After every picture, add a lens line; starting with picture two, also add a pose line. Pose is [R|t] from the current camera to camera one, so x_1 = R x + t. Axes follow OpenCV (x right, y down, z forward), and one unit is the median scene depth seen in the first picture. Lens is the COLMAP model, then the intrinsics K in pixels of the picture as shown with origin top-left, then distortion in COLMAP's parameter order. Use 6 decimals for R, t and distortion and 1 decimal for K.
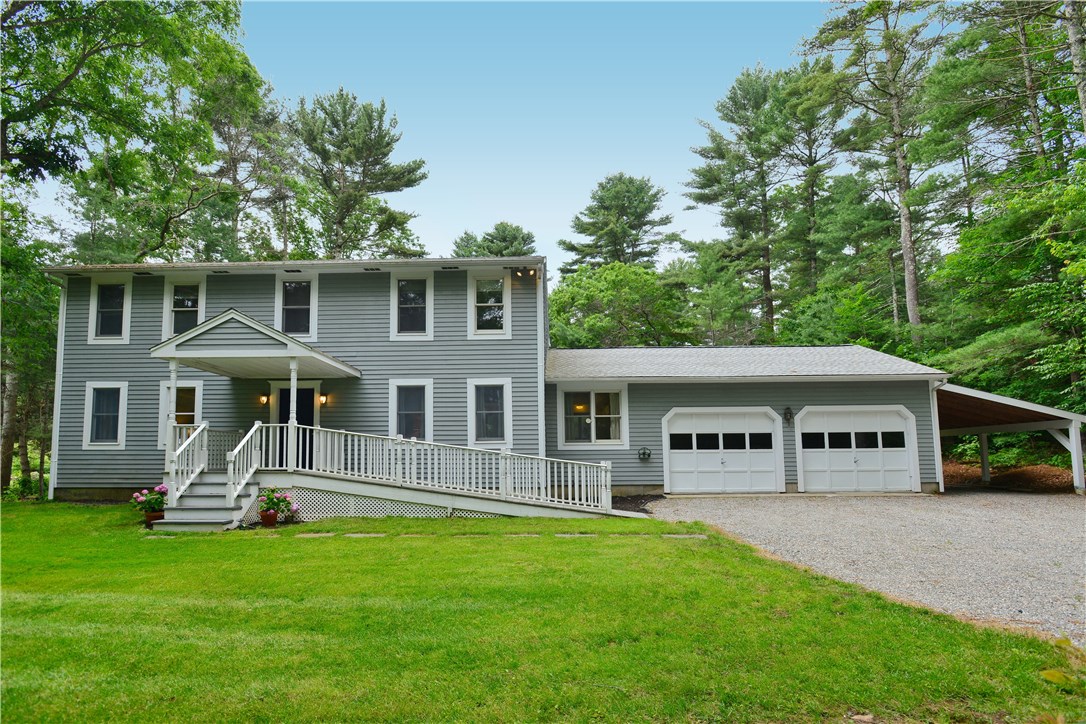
lens RADIAL K [[557.8, 0, 614.8], [0, 557.8, 432.0], [0, 0, 1]] dist [-0.015470, 0.001318]
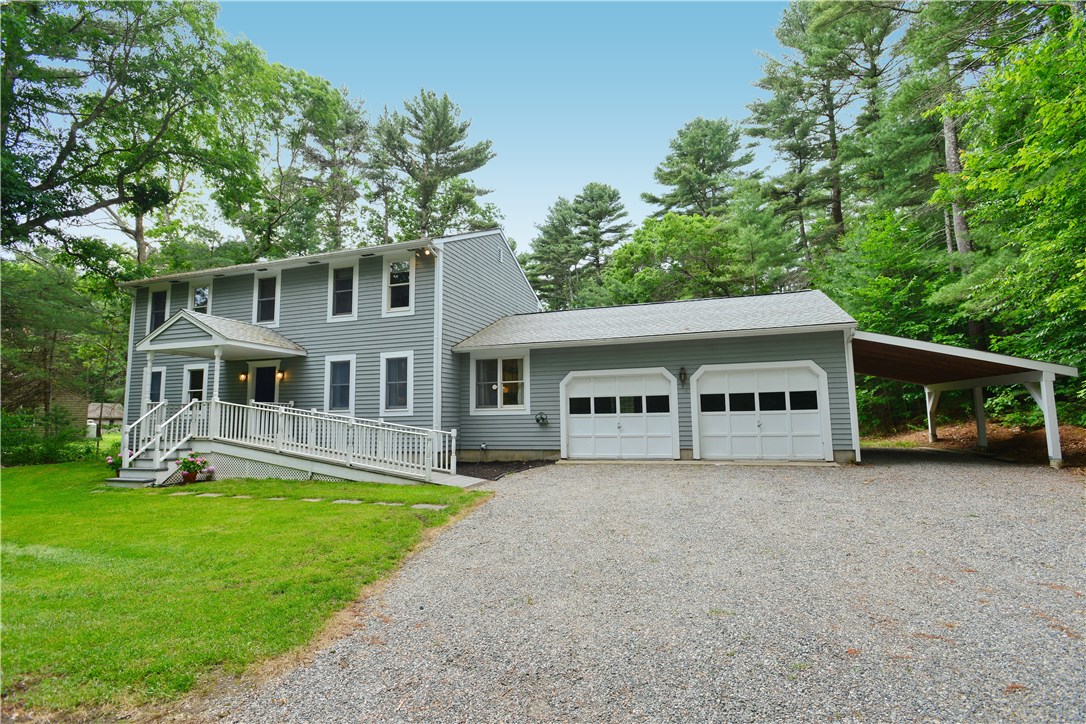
lens RADIAL K [[566.9, 0, 575.3], [0, 566.9, 363.4], [0, 0, 1]] dist [-0.014704, 0.000584]
pose [[0.951310, -0.039378, -0.305712, 0.431211], [0.028411, 0.998786, -0.040243, -0.017999], [0.306925, 0.029598, 0.951273, 0.045292]]
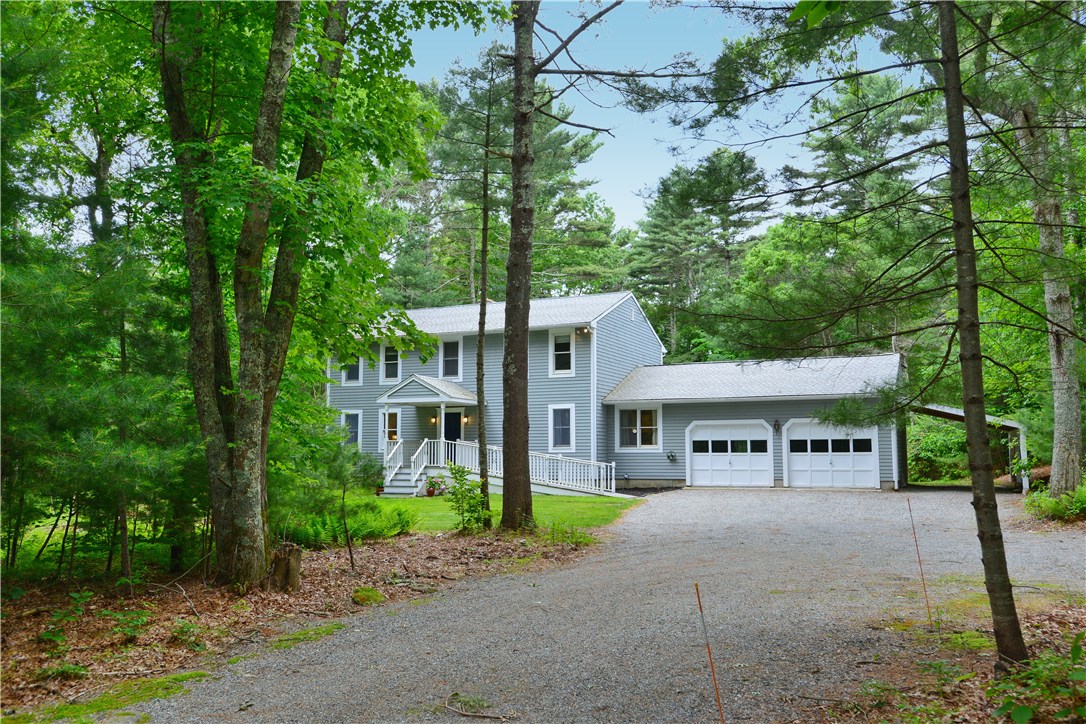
lens RADIAL K [[867.3, 0, 564.3], [0, 867.3, 379.0], [0, 0, 1]] dist [0.004422, 0.001632]
pose [[0.893961, -0.036206, -0.446681, 0.767000], [0.021307, 0.999038, -0.038335, -0.072124], [0.447639, 0.024752, 0.893872, -0.989164]]
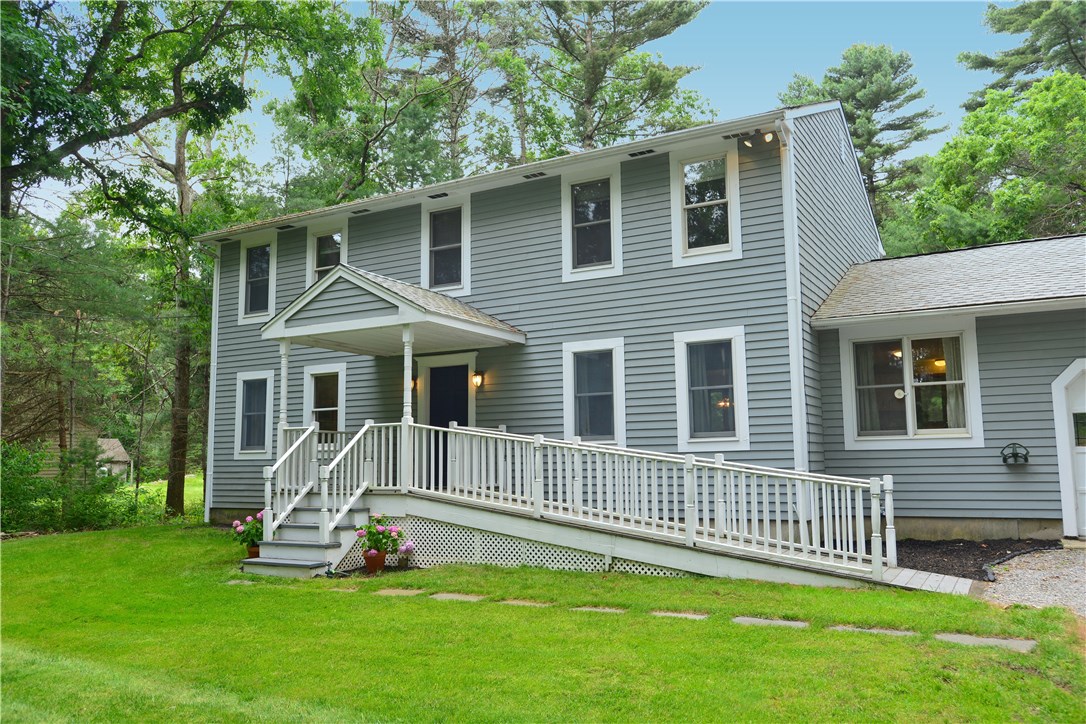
lens RADIAL K [[957.2, 0, 579.3], [0, 957.2, 361.4], [0, 0, 1]] dist [-0.019681, 0.000424]
pose [[0.862916, -0.061478, -0.501594, 0.150545], [0.037219, 0.997608, -0.058241, -0.009940], [0.503975, 0.031588, 0.863140, 0.069852]]
